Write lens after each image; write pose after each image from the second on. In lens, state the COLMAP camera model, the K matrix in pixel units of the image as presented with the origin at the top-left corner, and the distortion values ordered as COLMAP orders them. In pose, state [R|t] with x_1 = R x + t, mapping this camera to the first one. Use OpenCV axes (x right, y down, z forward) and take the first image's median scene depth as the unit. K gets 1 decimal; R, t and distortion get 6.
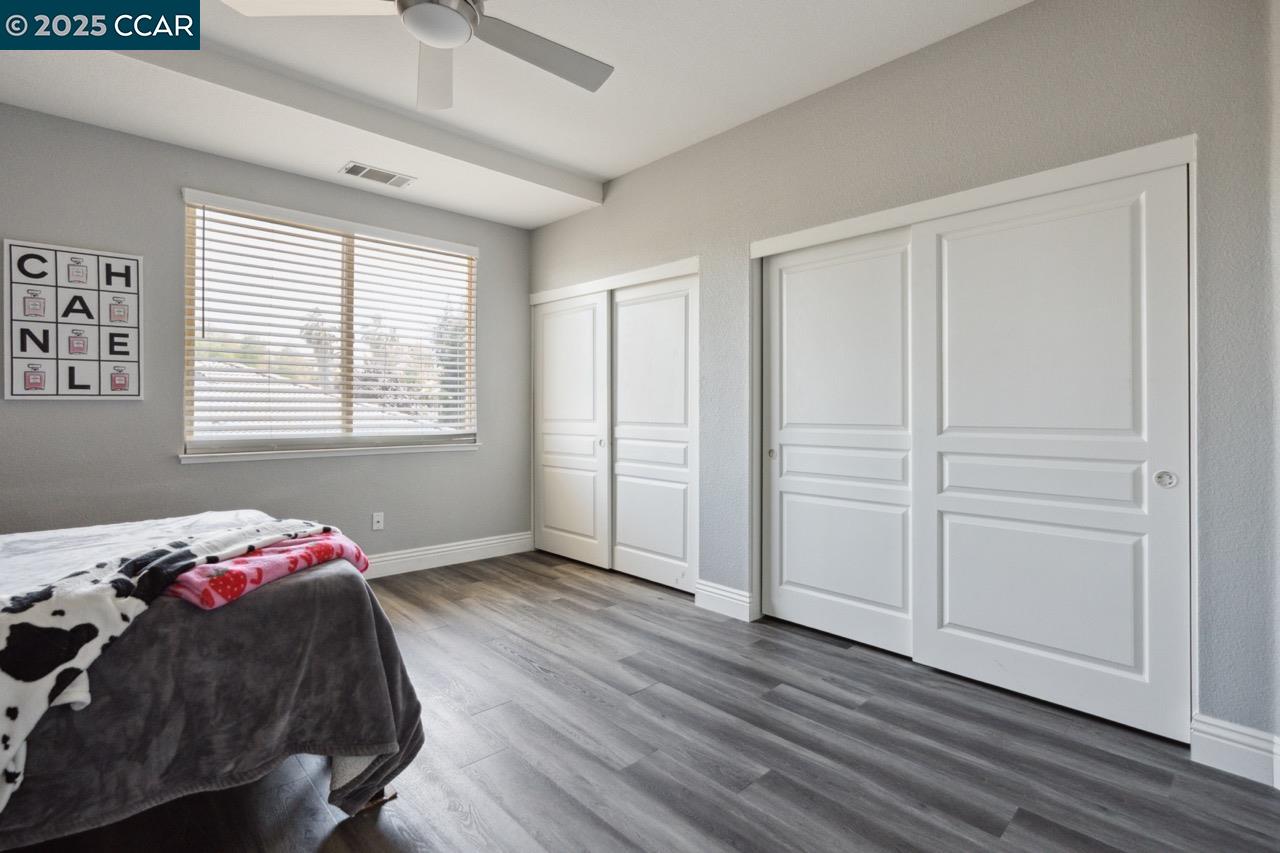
lens RADIAL K [[595.9, 0, 639.3], [0, 595.9, 407.2], [0, 0, 1]] dist [0.000266, 0.000189]
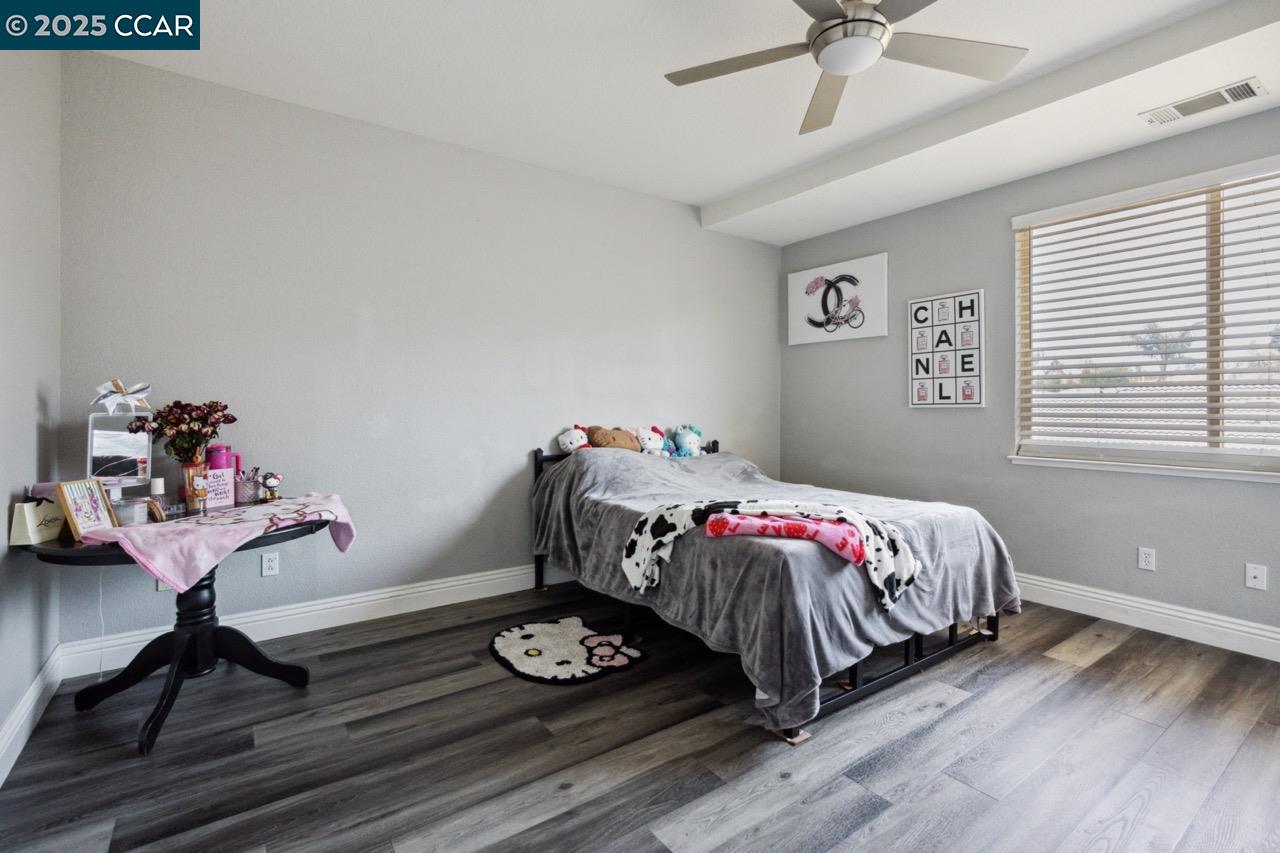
lens RADIAL K [[595.9, 0, 639.3], [0, 595.9, 407.2], [0, 0, 1]] dist [0.000266, 0.000189]
pose [[-0.141914, 0.004491, -0.989869, 0.488091], [0.004113, 0.999984, 0.003948, -0.020800], [0.989870, -0.003511, -0.141930, 0.505228]]
